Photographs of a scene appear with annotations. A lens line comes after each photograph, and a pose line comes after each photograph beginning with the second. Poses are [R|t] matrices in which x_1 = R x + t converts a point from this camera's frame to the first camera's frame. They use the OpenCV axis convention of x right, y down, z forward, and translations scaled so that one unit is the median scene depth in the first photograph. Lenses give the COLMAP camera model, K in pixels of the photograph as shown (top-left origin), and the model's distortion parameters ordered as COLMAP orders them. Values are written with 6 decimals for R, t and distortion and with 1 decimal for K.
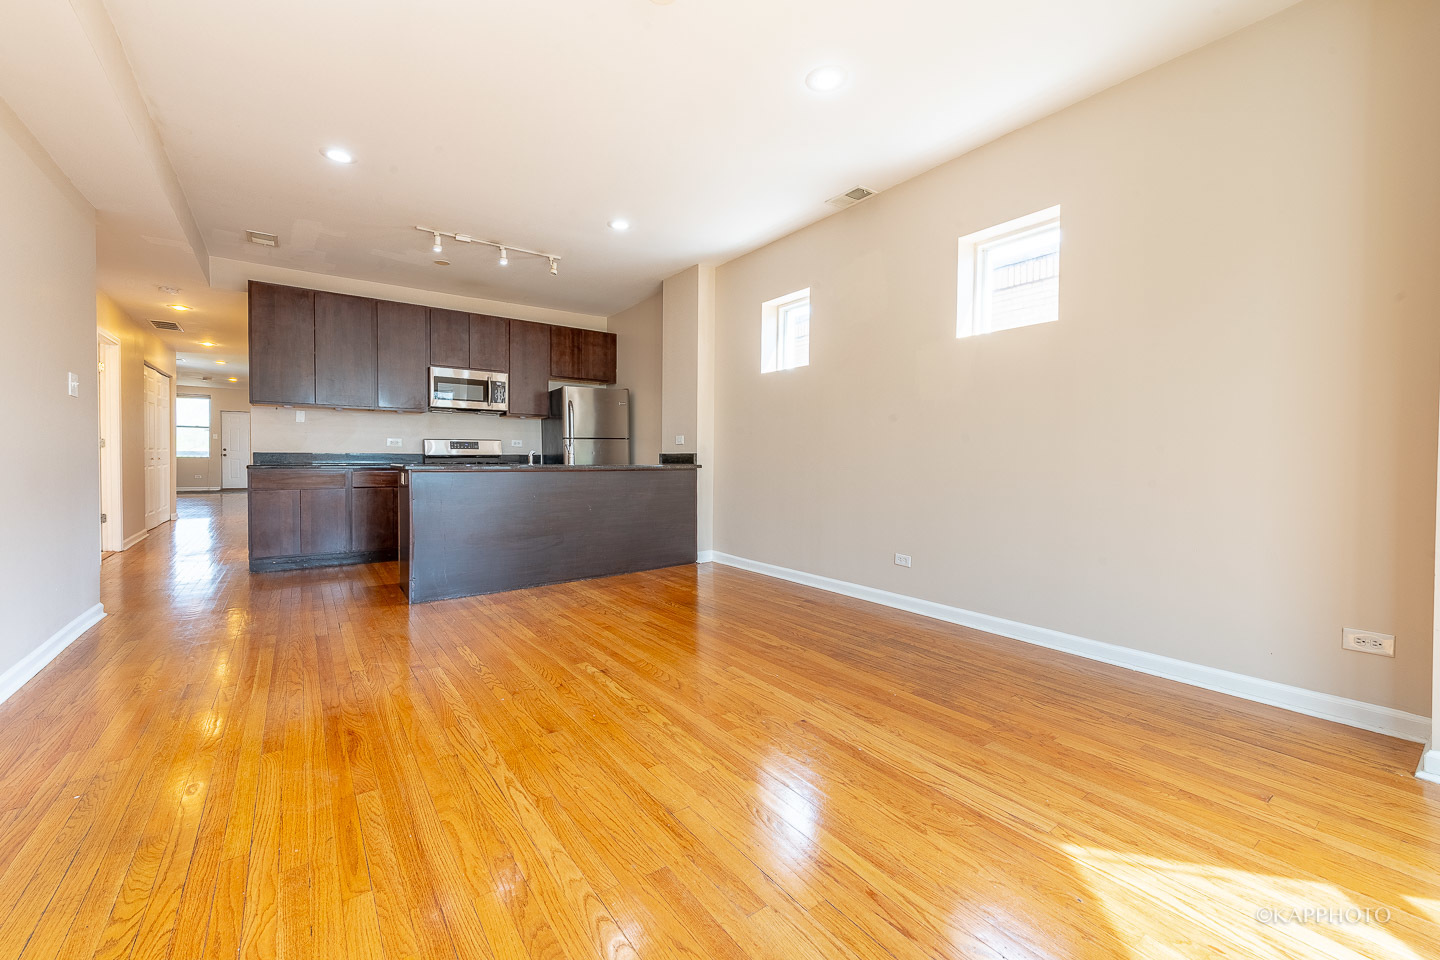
lens RADIAL K [[564.1, 0, 723.5], [0, 564.1, 463.1], [0, 0, 1]] dist [-0.001484, -0.000175]
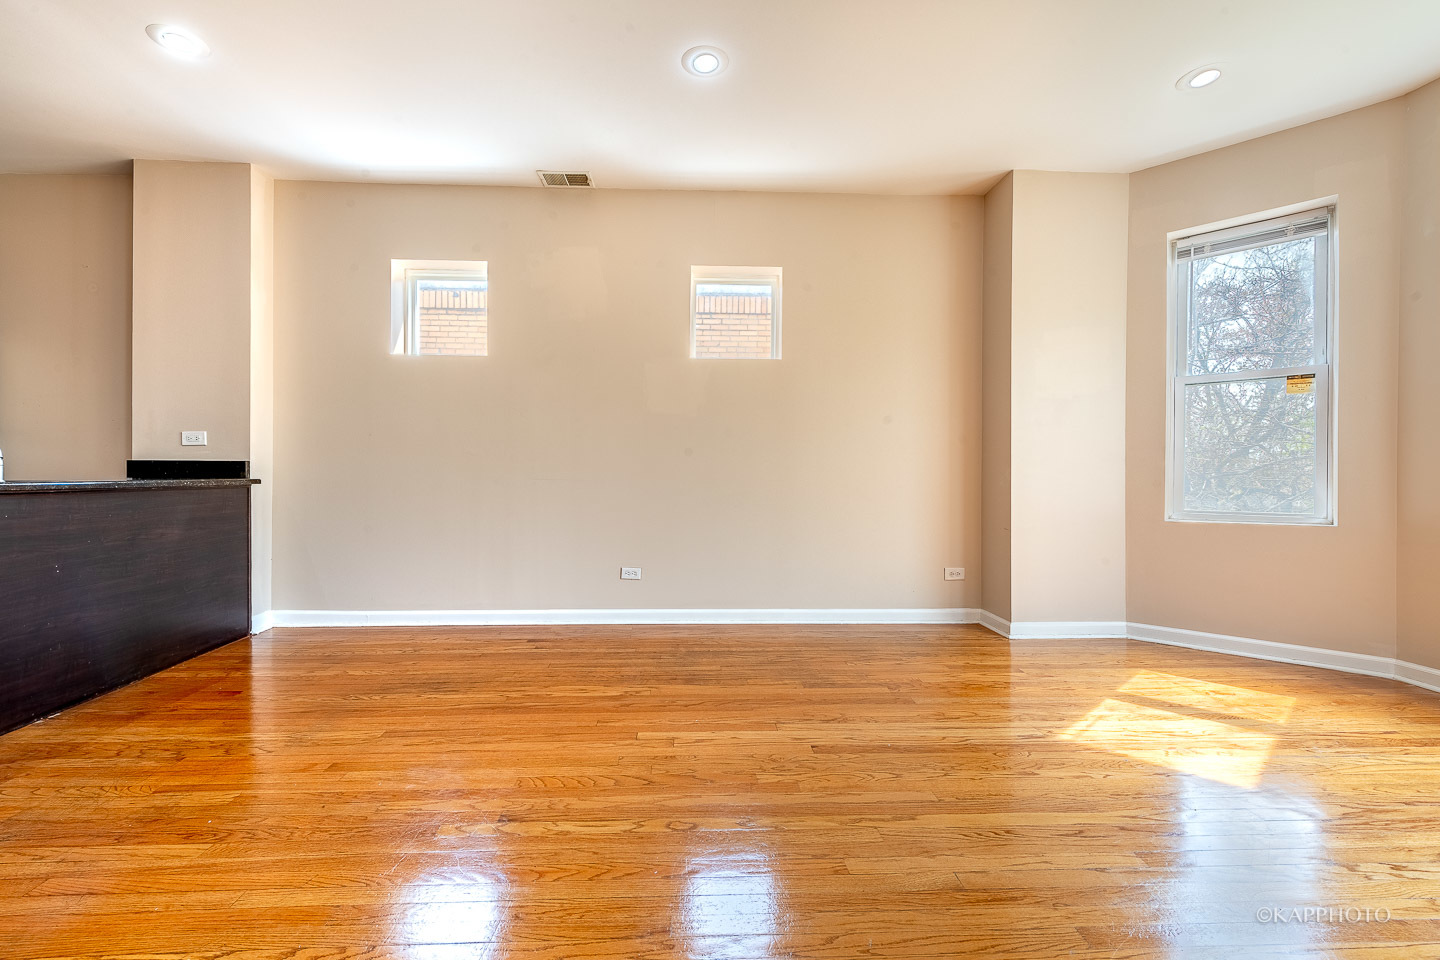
lens RADIAL K [[555.5, 0, 693.9], [0, 555.5, 477.2], [0, 0, 1]] dist [0.004640, -0.000070]
pose [[0.582500, 0.000979, 0.812830, -0.264625], [0.007132, 0.999955, -0.006315, 0.008279], [-0.812799, 0.009476, 0.582467, 0.233514]]
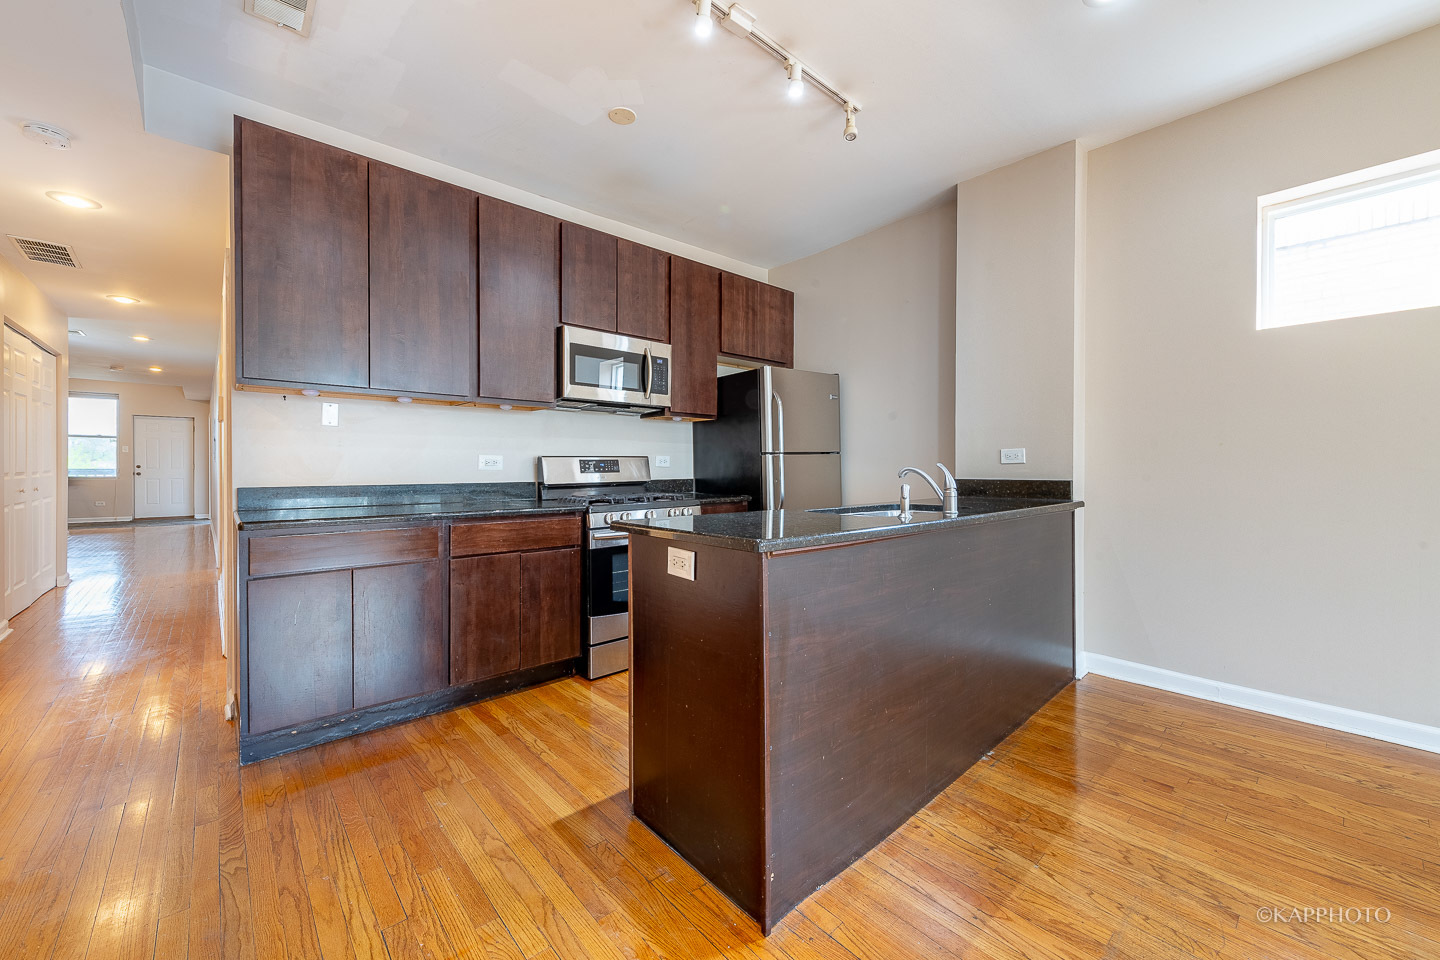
lens RADIAL K [[613.0, 0, 750.4], [0, 613.0, 469.5], [0, 0, 1]] dist [0.003899, 0.000110]
pose [[0.997911, -0.005841, 0.064346, -0.403286], [0.006439, 0.999938, -0.009094, -0.024900], [-0.064288, 0.009489, 0.997886, 0.418596]]
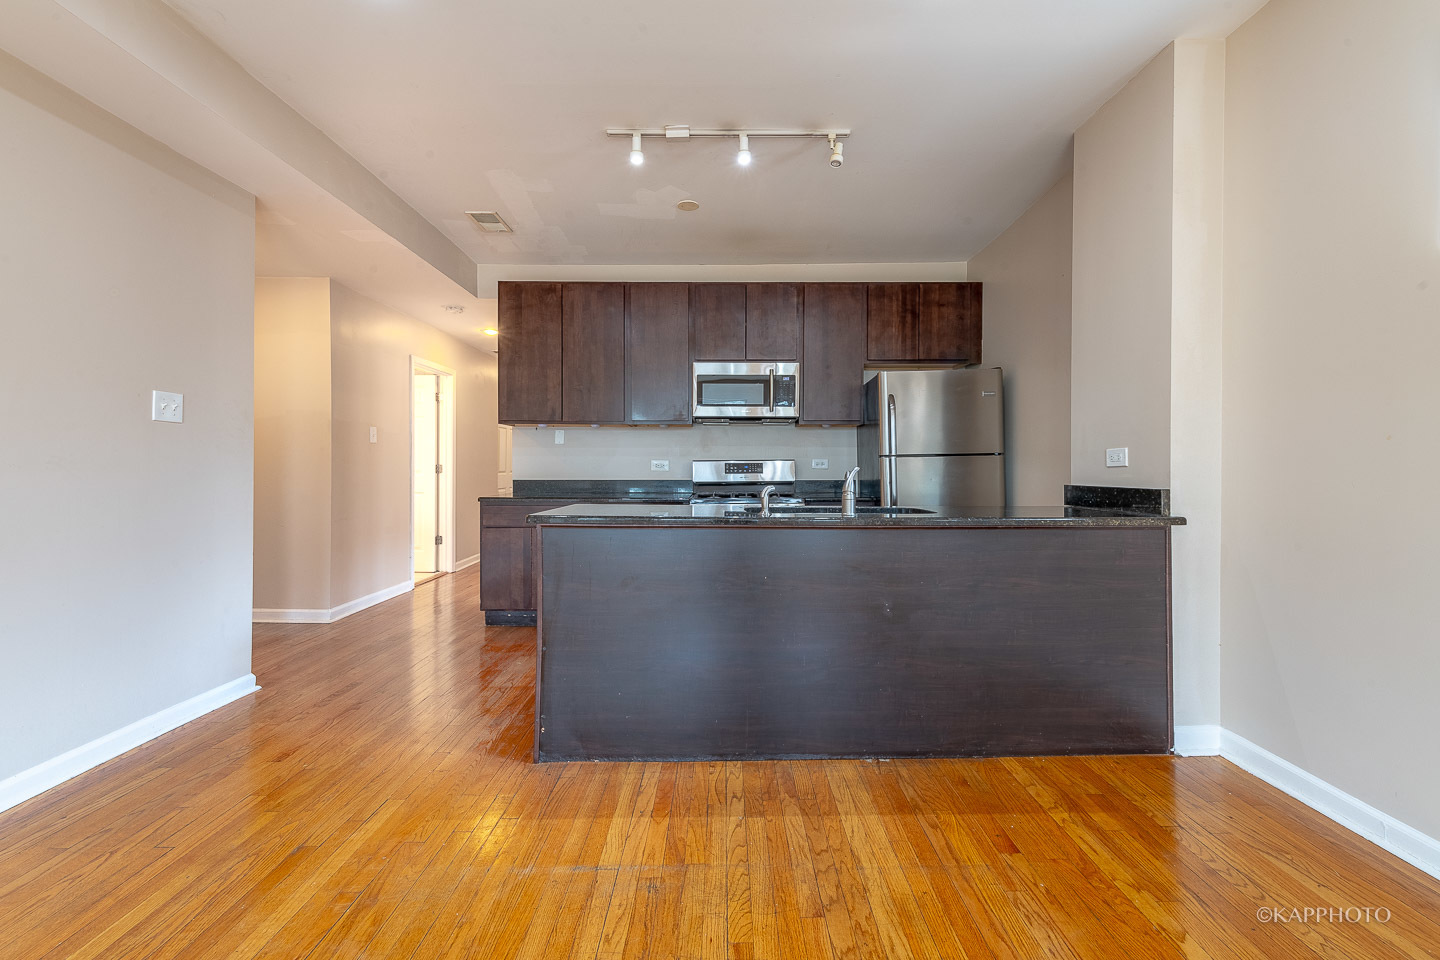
lens RADIAL K [[589.8, 0, 683.5], [0, 589.8, 464.8], [0, 0, 1]] dist [0.001696, -0.000095]
pose [[0.772233, -0.006623, -0.635304, -0.047554], [-0.005337, 0.999843, -0.016911, -0.026561], [0.635317, 0.016450, 0.772077, 0.430412]]
